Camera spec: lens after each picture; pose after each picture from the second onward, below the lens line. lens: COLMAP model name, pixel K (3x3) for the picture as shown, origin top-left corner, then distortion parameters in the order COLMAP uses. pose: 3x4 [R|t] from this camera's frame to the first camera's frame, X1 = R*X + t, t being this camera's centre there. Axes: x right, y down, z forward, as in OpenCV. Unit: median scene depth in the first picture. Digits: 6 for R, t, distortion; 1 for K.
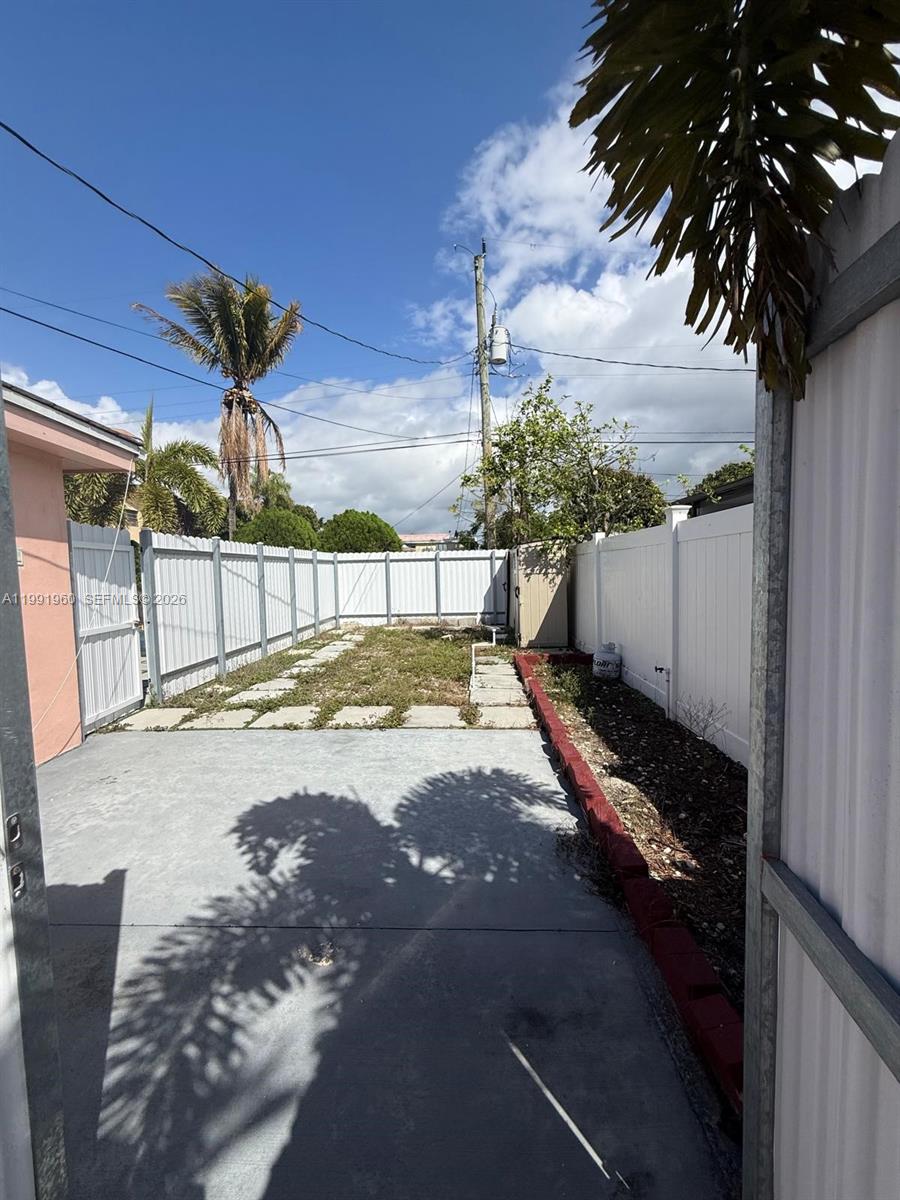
lens RADIAL K [[475.6, 0, 450.0], [0, 475.6, 600.0], [0, 0, 1]] dist [0.000207, 0.000519]
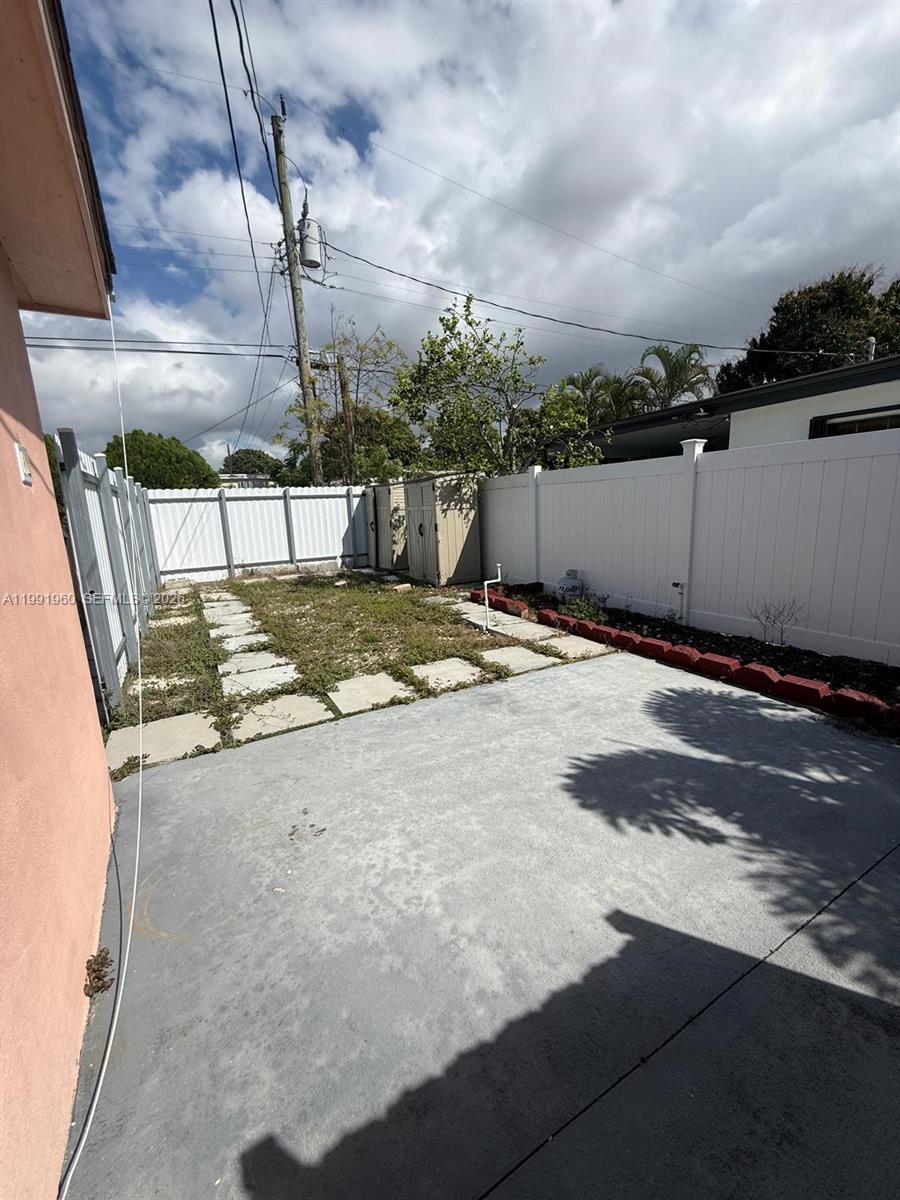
lens RADIAL K [[473.8, 0, 413.8], [0, 473.8, 605.2], [0, 0, 1]] dist [0.000486, 0.000261]
pose [[0.859504, -0.115994, 0.497793, -0.393709], [0.052171, 0.988732, 0.140311, -0.000665], [-0.508459, -0.094627, 0.855871, 0.185776]]
